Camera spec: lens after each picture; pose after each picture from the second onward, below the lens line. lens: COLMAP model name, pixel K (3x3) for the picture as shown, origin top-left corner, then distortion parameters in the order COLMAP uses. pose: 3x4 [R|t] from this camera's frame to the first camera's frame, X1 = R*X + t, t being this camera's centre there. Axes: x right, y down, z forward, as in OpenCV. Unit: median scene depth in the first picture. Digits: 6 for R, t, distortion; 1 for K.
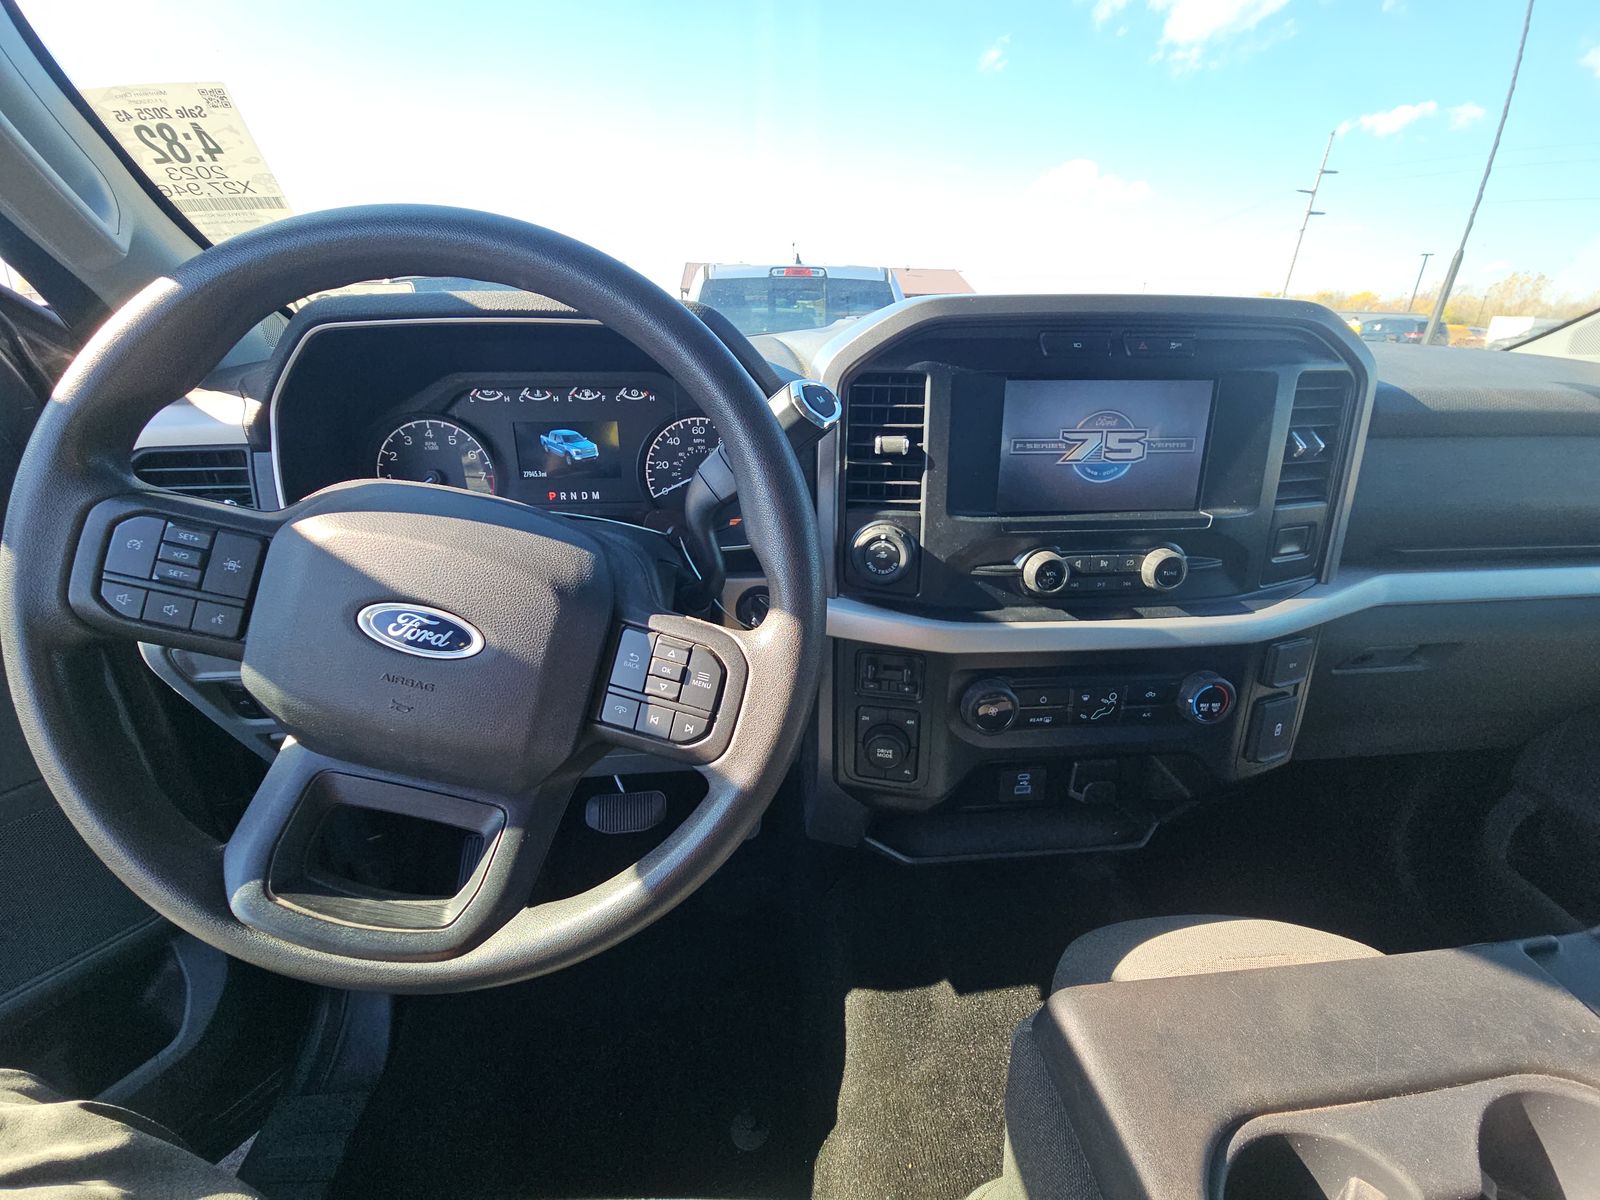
lens RADIAL K [[635.8, 0, 798.1], [0, 635.8, 612.1], [0, 0, 1]] dist [0.001471, 0.000568]
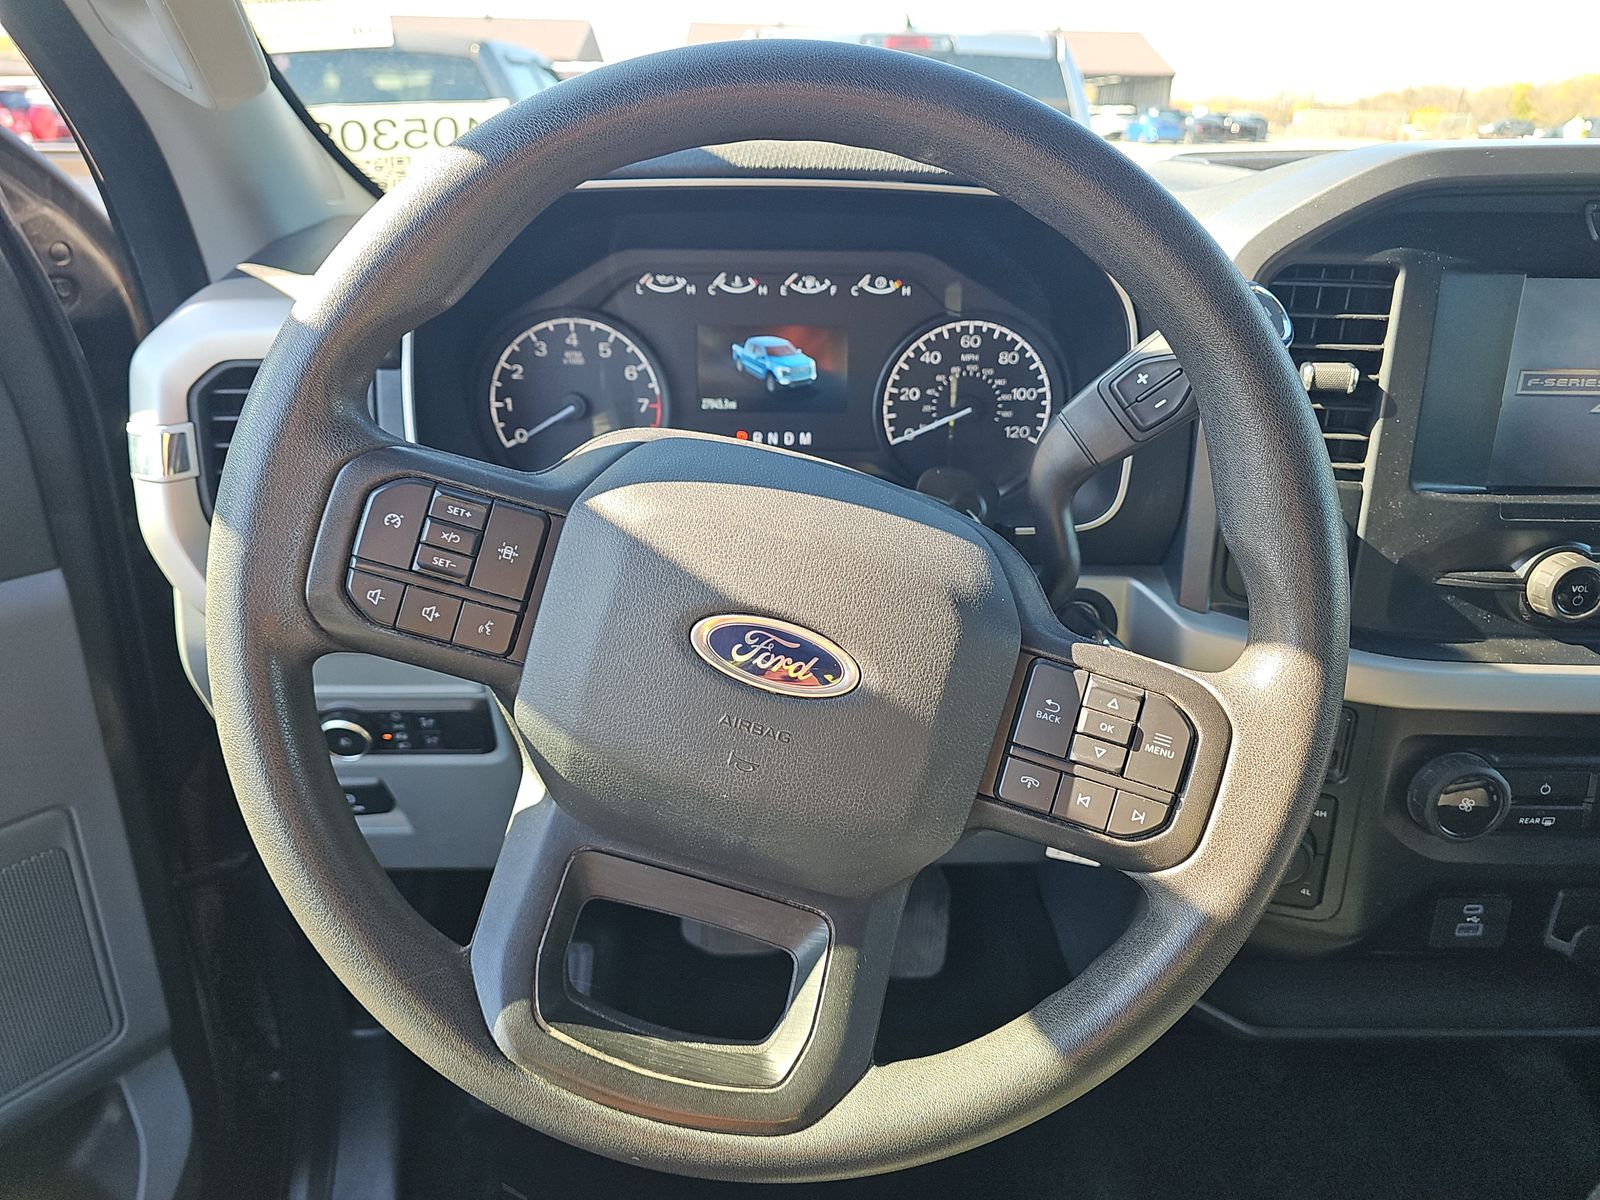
lens RADIAL K [[1041.3, 0, 797.9], [0, 1041.3, 604.0], [0, 0, 1]] dist [0.033306, -0.023595]
pose [[0.996851, 0.038301, -0.069437, -0.301080], [-0.038180, 0.999266, 0.003063, -0.020009], [0.069504, -0.000402, 0.997582, -0.082341]]
